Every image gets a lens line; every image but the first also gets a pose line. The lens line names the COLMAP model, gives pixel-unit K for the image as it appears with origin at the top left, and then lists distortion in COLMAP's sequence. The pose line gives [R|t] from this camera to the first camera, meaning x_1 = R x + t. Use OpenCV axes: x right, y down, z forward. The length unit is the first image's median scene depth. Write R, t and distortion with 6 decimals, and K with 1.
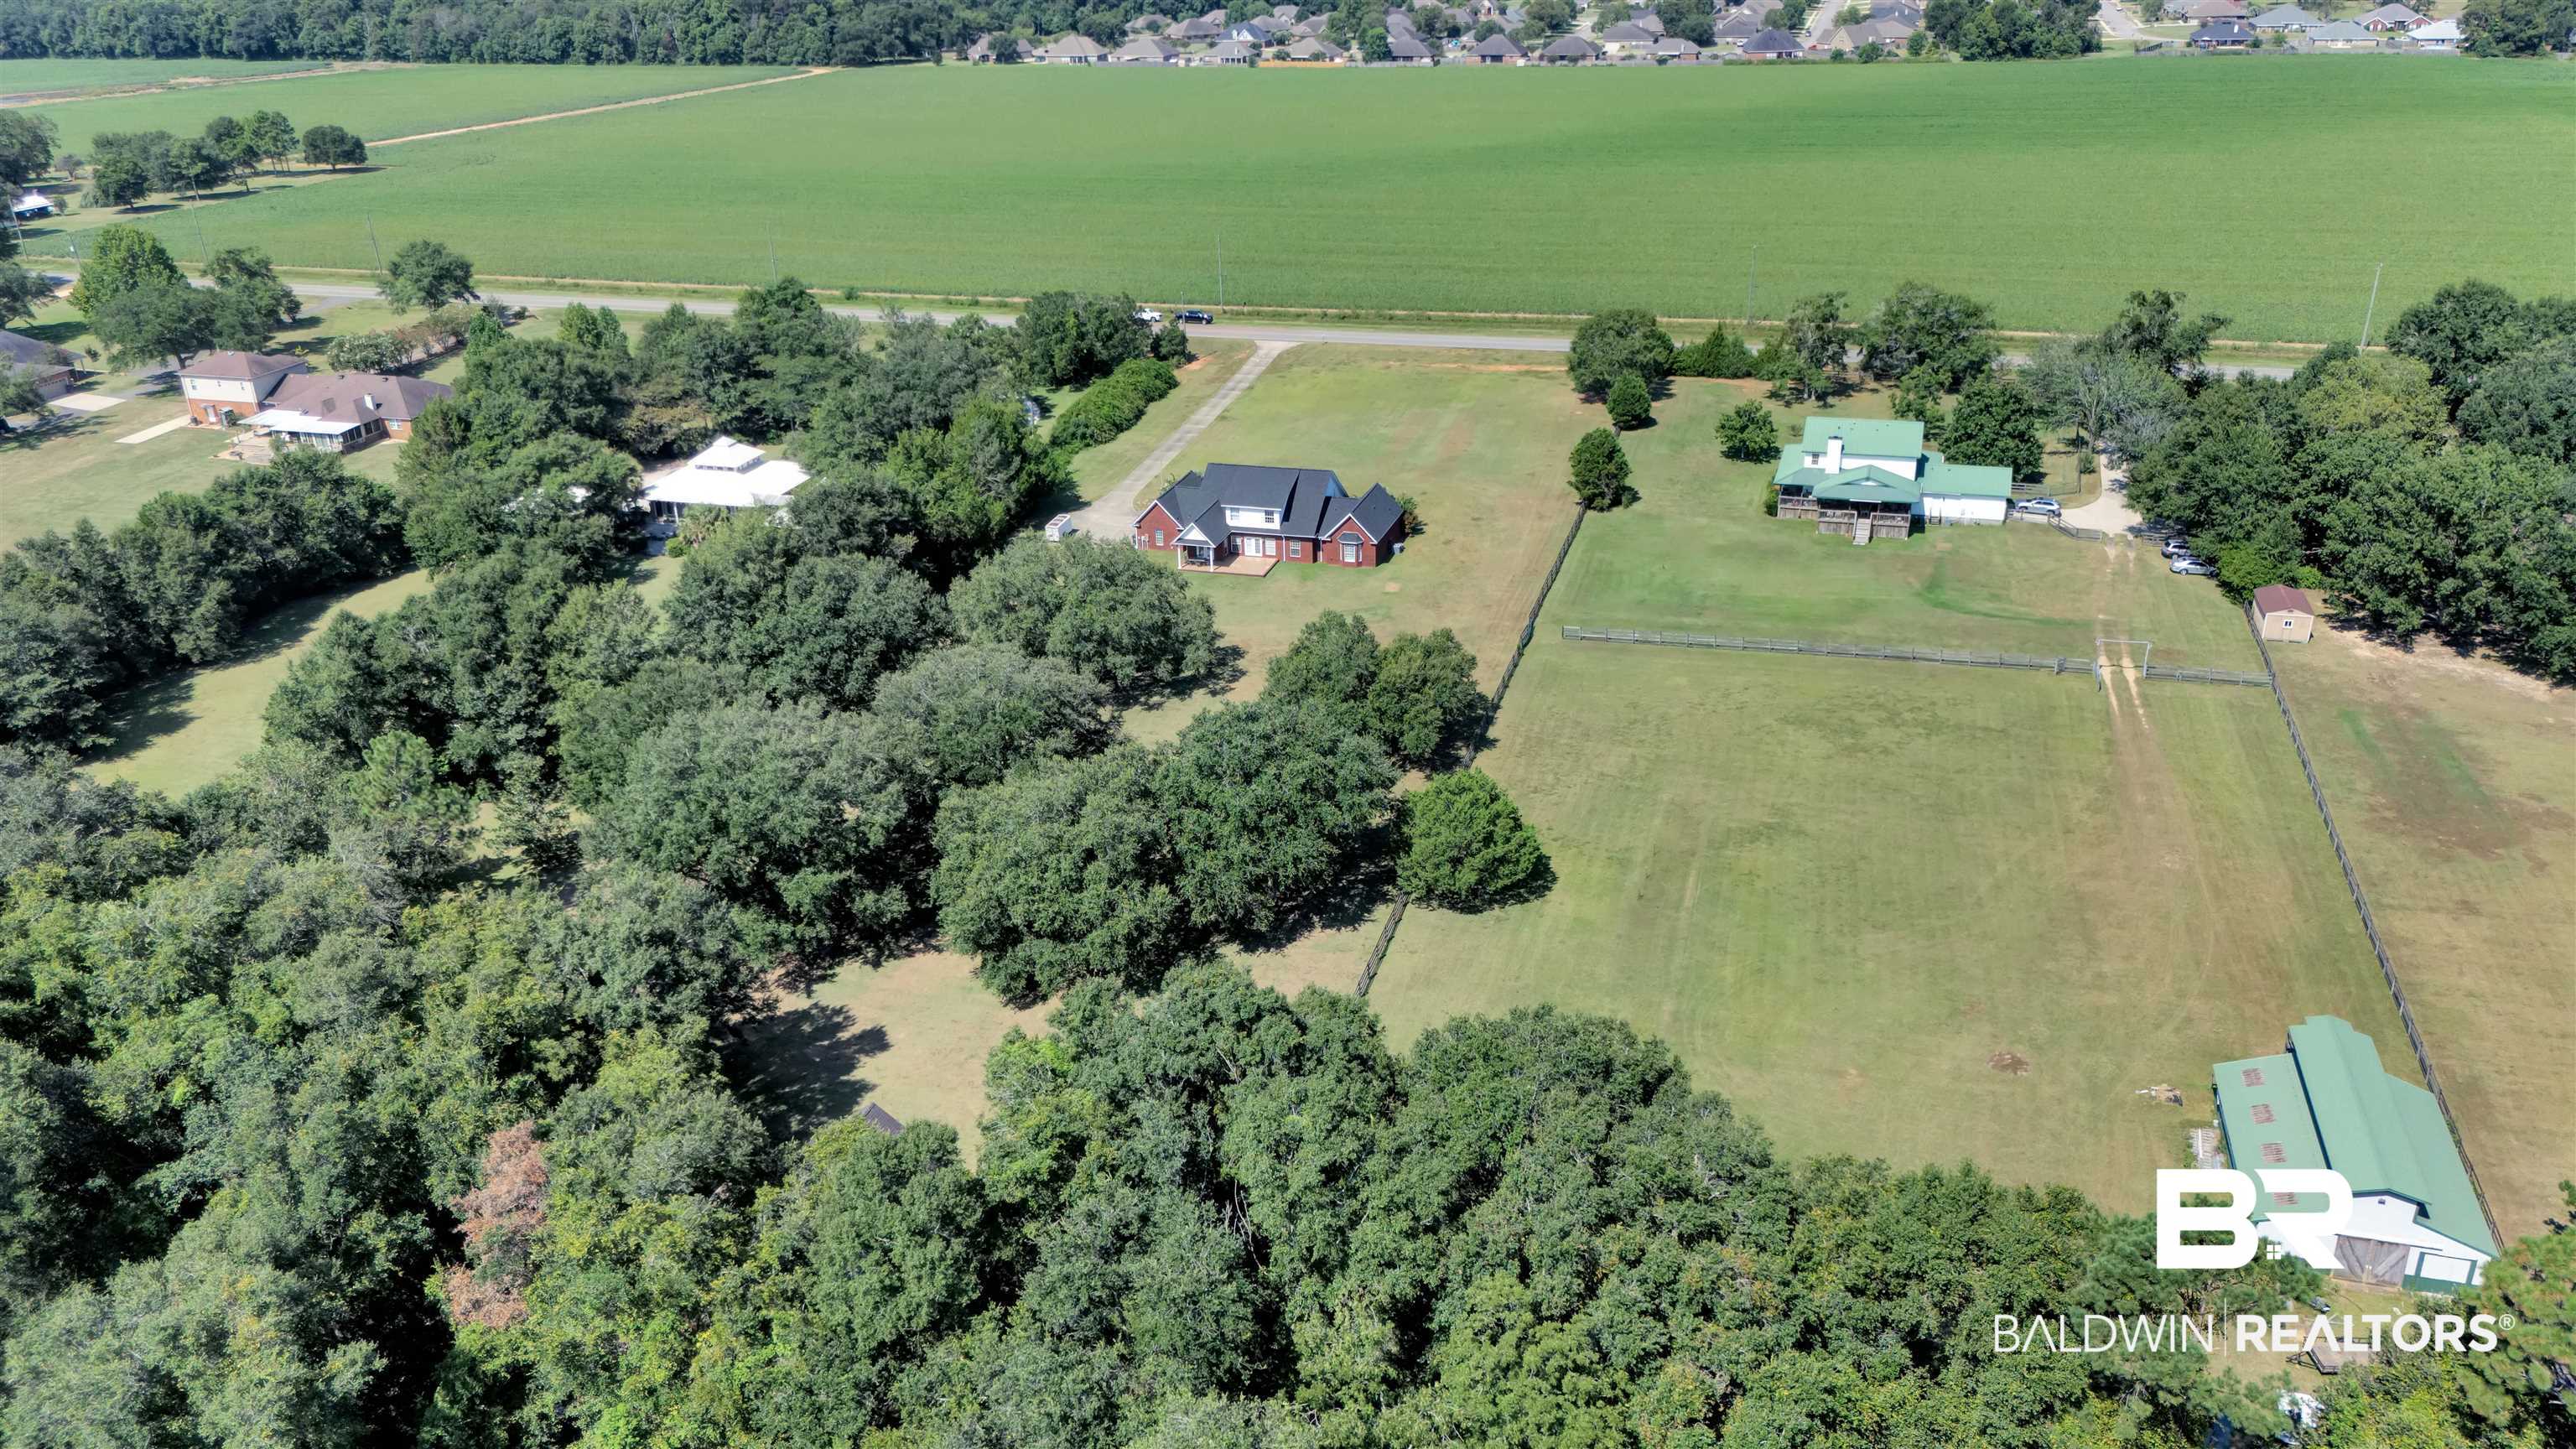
lens RADIAL K [[1895.2, 0, 1288.0], [0, 1895.2, 724.5], [0, 0, 1]] dist [0.004284, -0.005551]
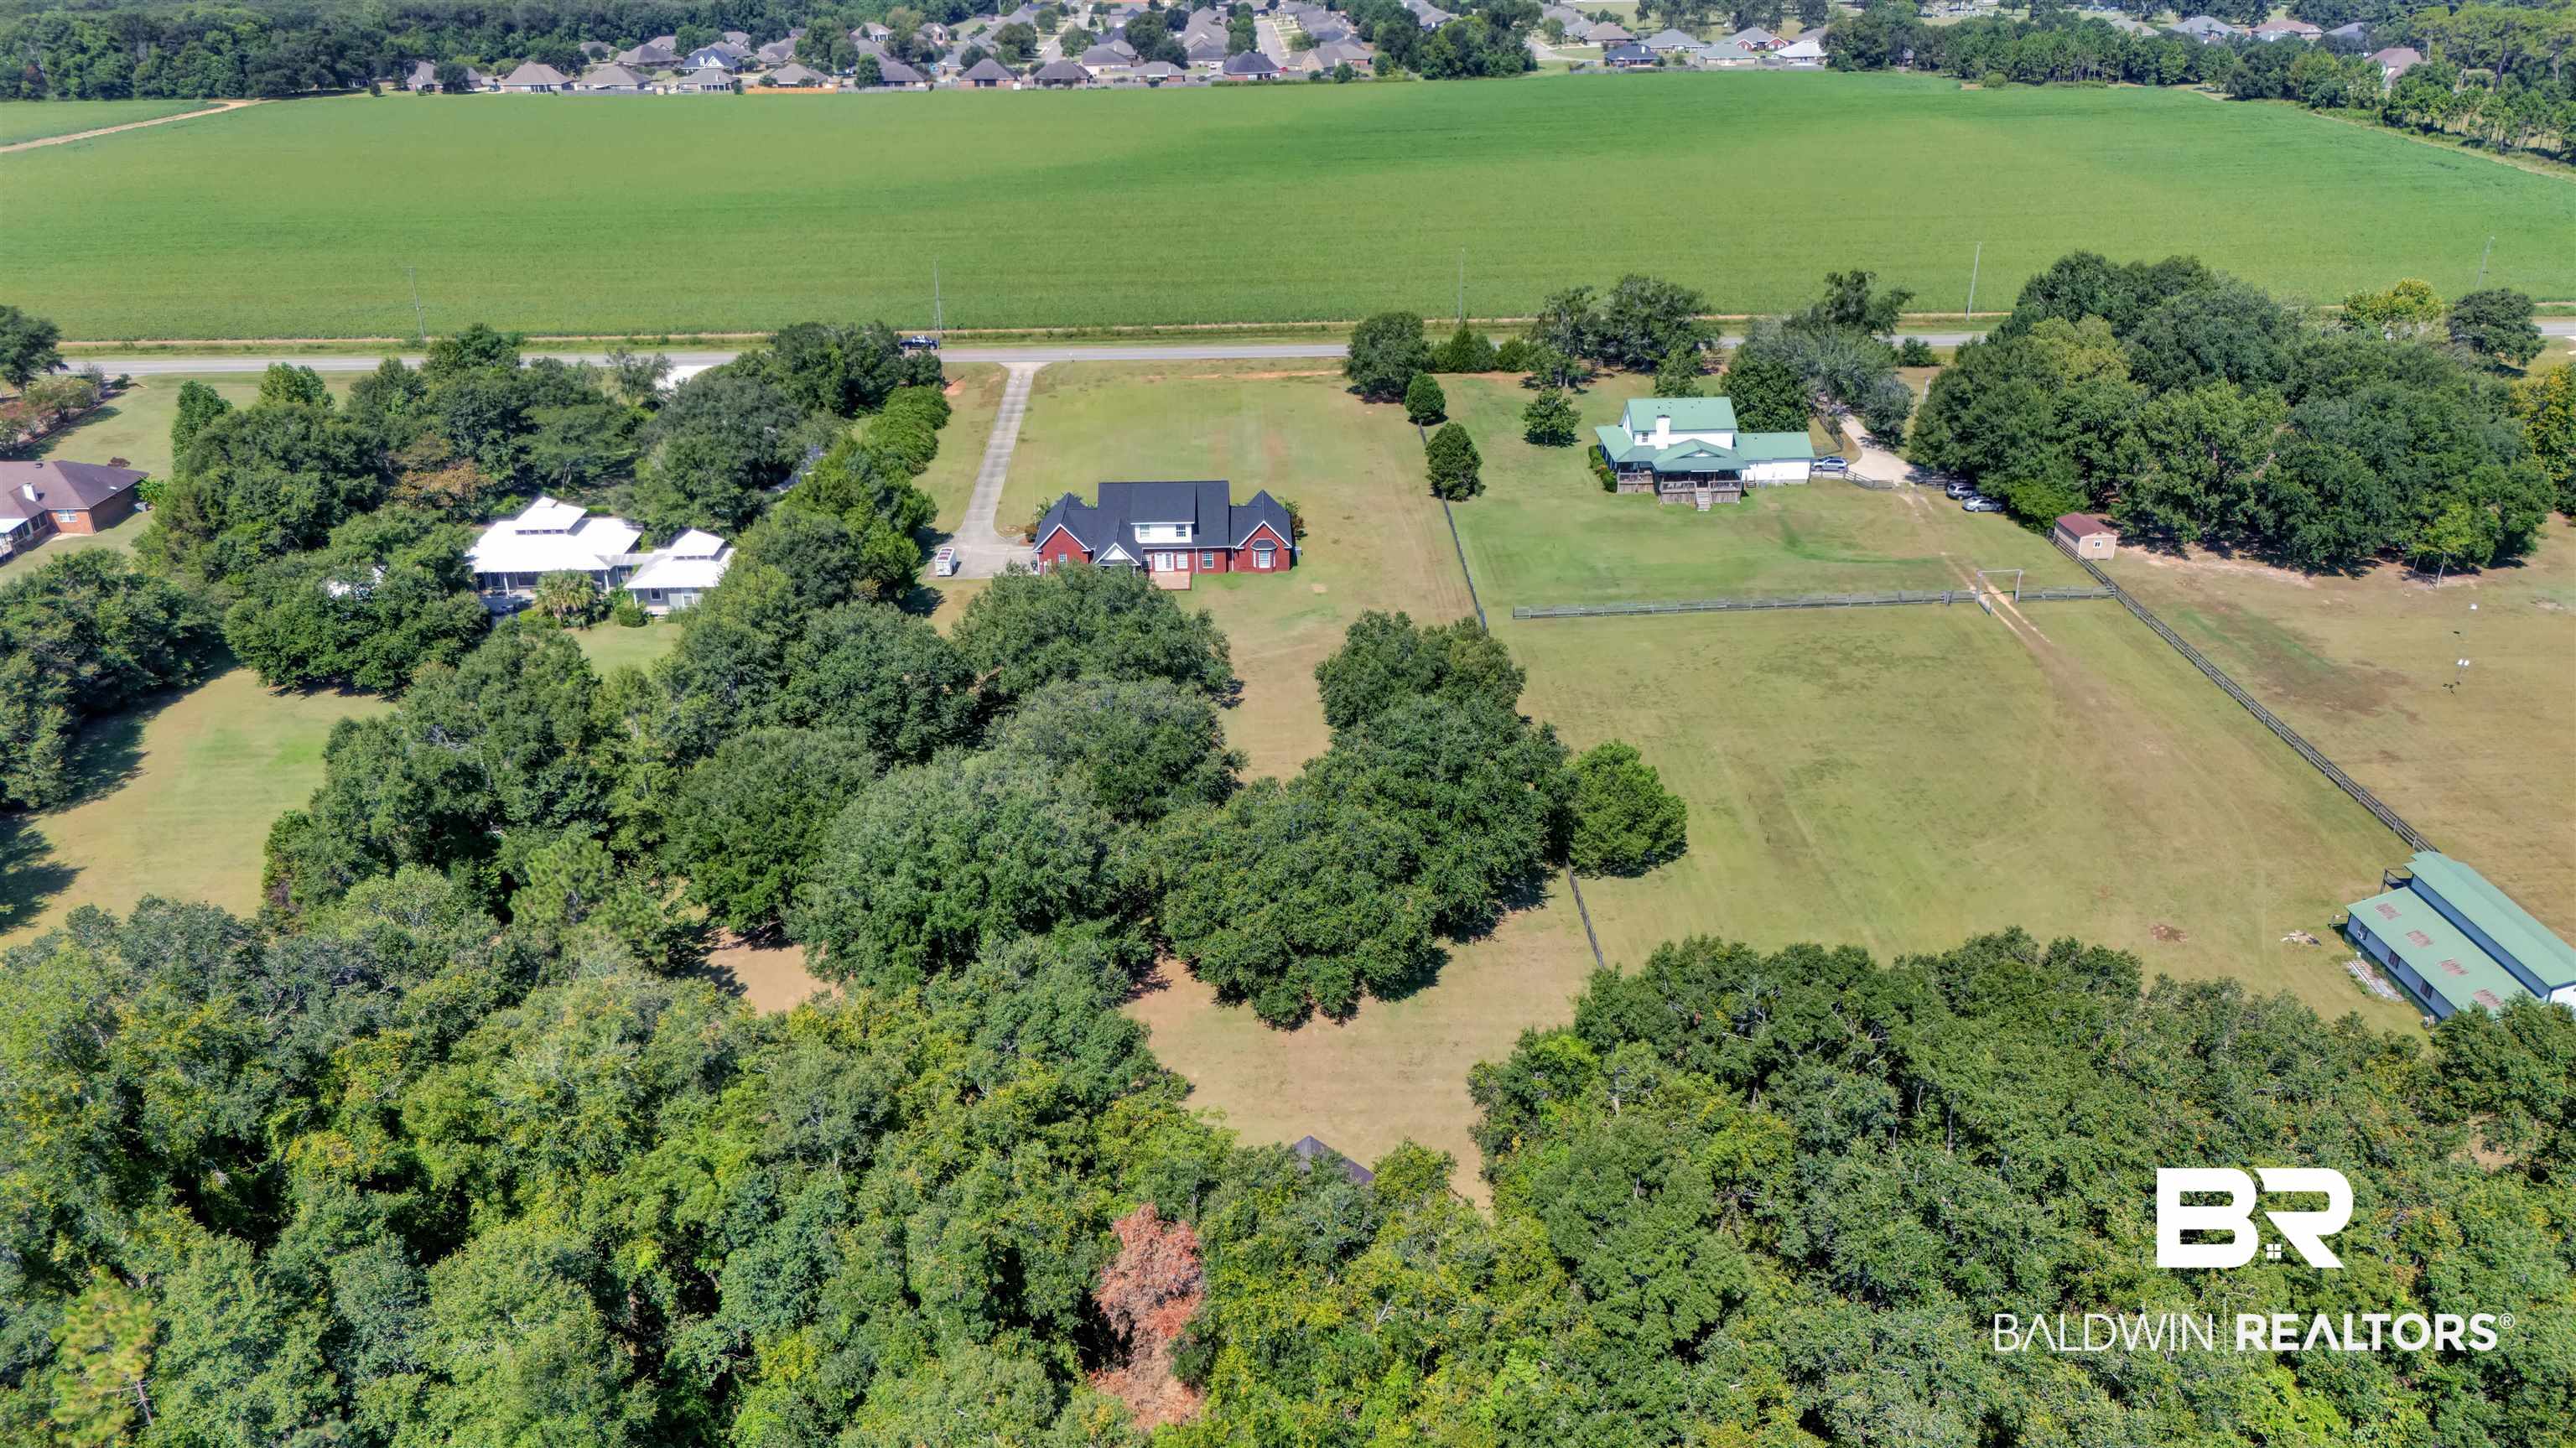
lens RADIAL K [[1848.7, 0, 1291.3], [0, 1848.7, 718.8], [0, 0, 1]] dist [0.008652, -0.012465]
pose [[0.946593, -0.114891, 0.301267, -0.226486], [0.116989, 0.993071, 0.011134, -0.012267], [-0.300458, 0.024705, 0.953475, 0.038370]]
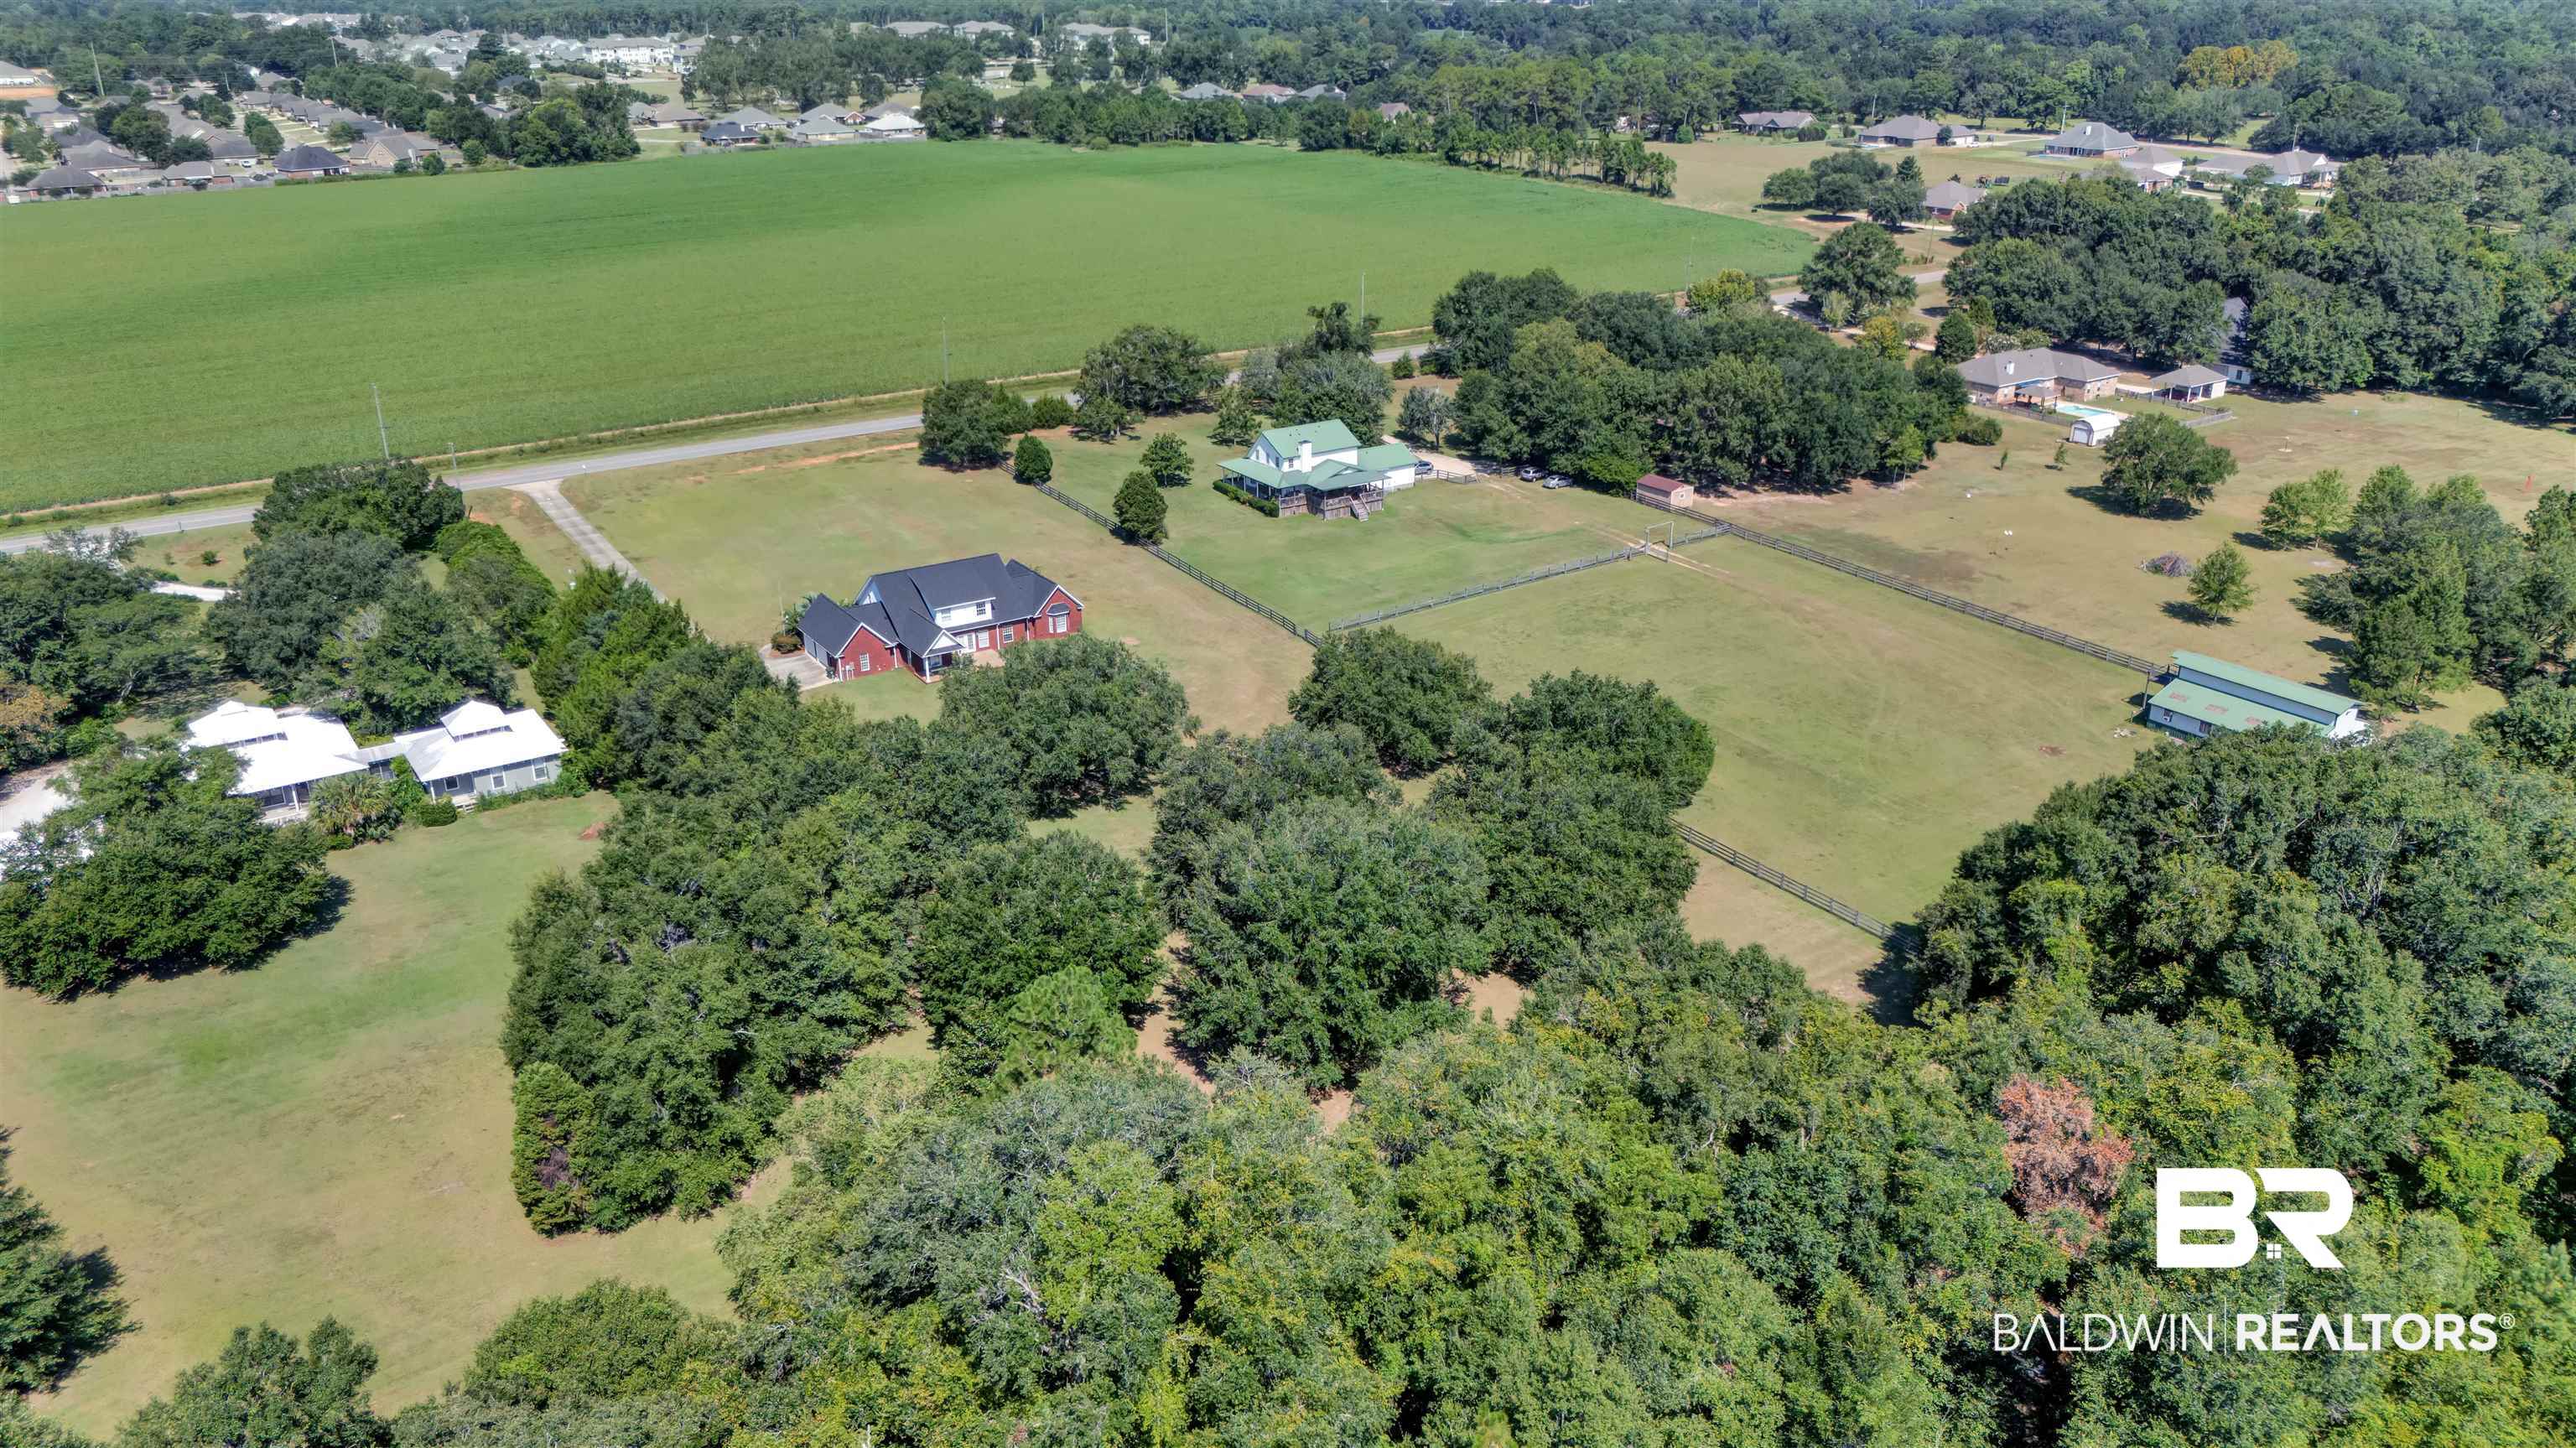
lens RADIAL K [[1848.7, 0, 1291.3], [0, 1848.7, 718.8], [0, 0, 1]] dist [0.008652, -0.012465]
pose [[0.630066, -0.268907, 0.728495, -0.535305], [0.305257, 0.948374, 0.086057, -0.076798], [-0.714027, 0.168156, 0.679624, 0.210617]]
